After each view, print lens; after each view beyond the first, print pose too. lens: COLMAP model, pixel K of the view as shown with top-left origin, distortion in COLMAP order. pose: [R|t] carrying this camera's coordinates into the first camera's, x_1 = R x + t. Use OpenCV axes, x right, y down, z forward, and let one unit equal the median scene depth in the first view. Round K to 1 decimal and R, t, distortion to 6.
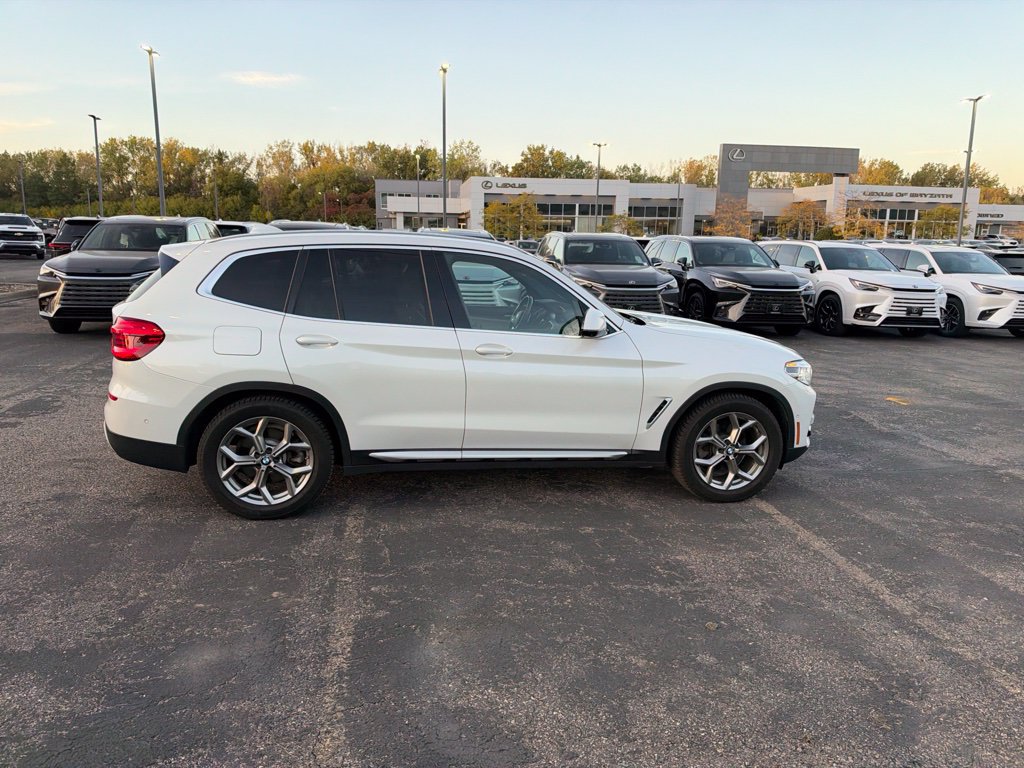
lens RADIAL K [[734.4, 0, 514.4], [0, 734.4, 377.8], [0, 0, 1]] dist [0.044291, -0.083213]
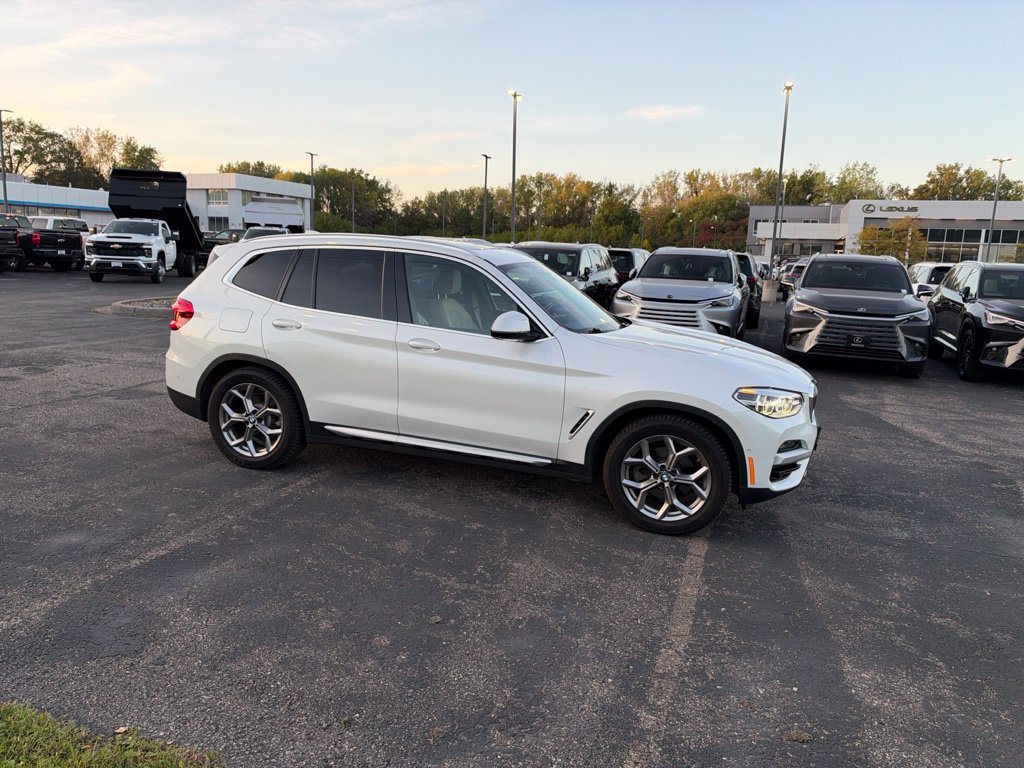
lens RADIAL K [[732.1, 0, 514.1], [0, 732.1, 391.8], [0, 0, 1]] dist [0.058039, -0.102319]
pose [[0.876223, 0.101336, -0.471131, 0.553139], [-0.109951, 0.993894, 0.009287, 0.006021], [0.469195, 0.043664, 0.882014, 0.110508]]
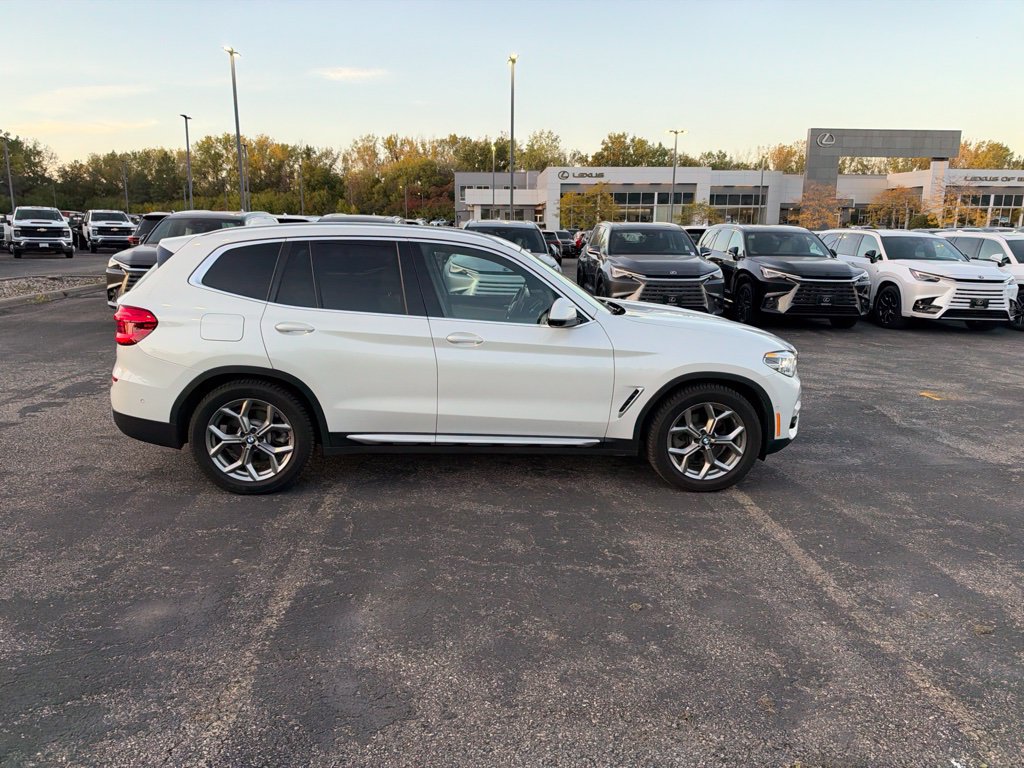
lens RADIAL K [[732.1, 0, 514.1], [0, 732.1, 391.8], [0, 0, 1]] dist [0.058039, -0.102319]
pose [[0.994021, 0.014593, -0.108208, 0.142494], [-0.011375, 0.999476, 0.030290, 0.005185], [0.108593, -0.028878, 0.993667, -0.018749]]
